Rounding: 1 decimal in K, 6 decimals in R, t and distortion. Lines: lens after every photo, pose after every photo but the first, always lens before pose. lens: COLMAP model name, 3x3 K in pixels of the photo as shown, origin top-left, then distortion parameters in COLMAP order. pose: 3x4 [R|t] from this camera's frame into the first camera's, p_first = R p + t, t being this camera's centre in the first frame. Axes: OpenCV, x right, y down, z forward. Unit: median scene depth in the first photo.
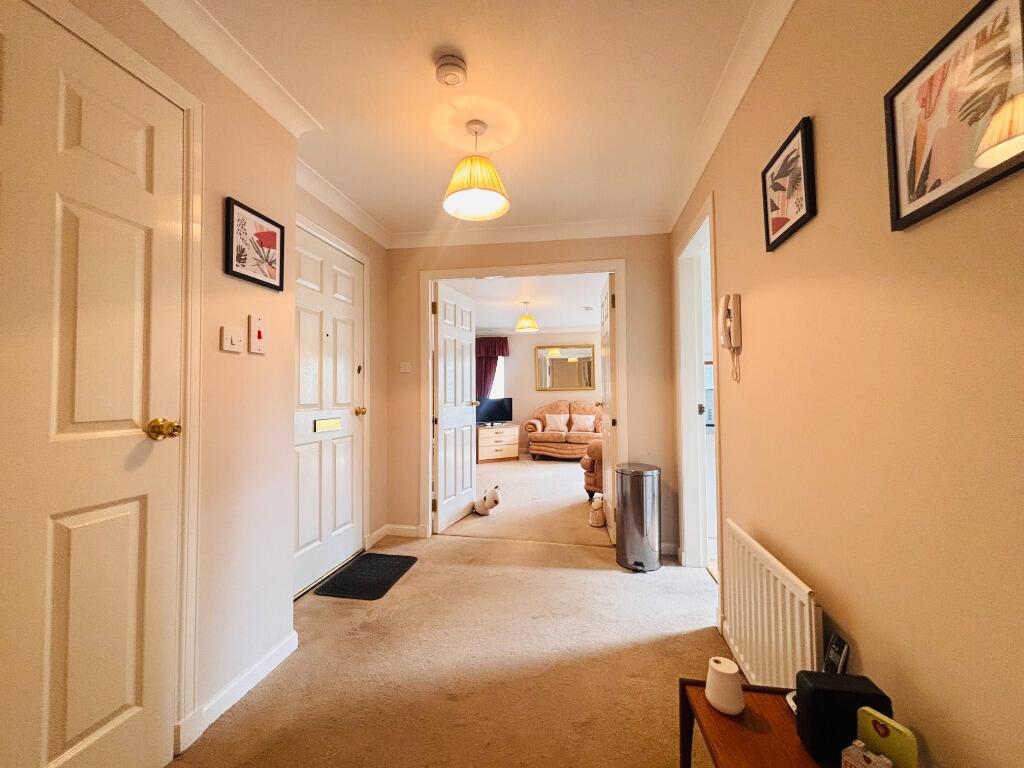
lens RADIAL K [[410.4, 0, 511.4], [0, 410.4, 383.4], [0, 0, 1]] dist [-0.000190, 0.000194]
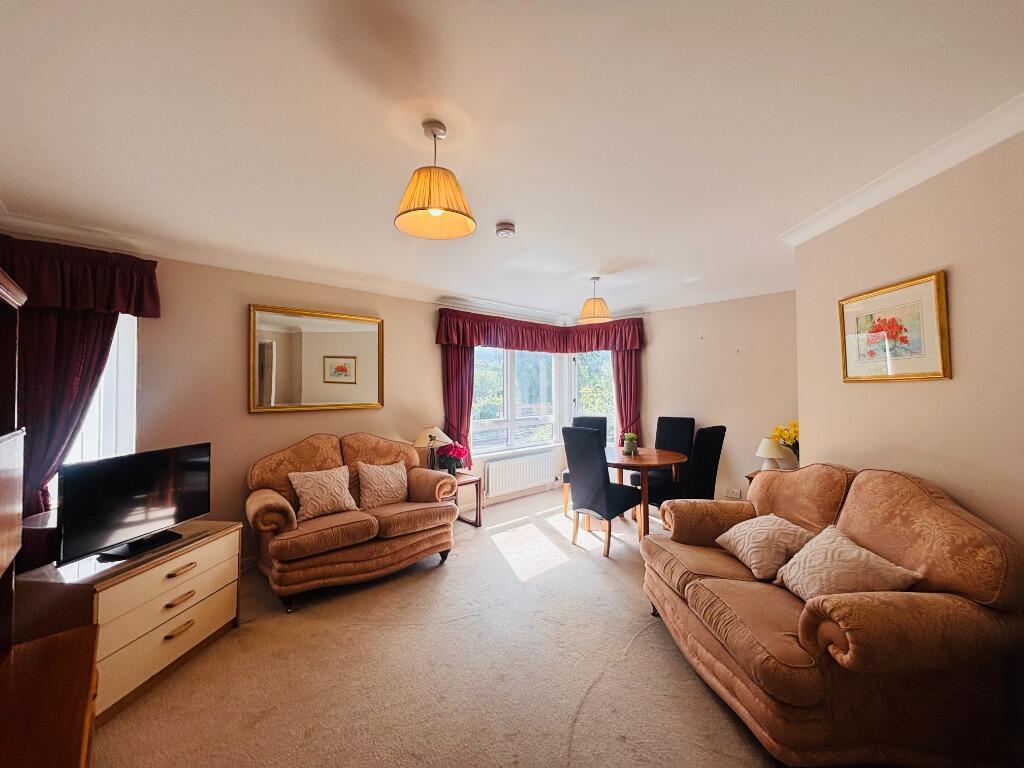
lens RADIAL K [[410.4, 0, 511.4], [0, 410.4, 383.4], [0, 0, 1]] dist [-0.000190, 0.000194]
pose [[0.596223, 0.017873, 0.802620, -0.121346], [-0.018185, 0.999796, -0.008754, -0.014656], [-0.802613, -0.009376, 0.596426, 0.621051]]
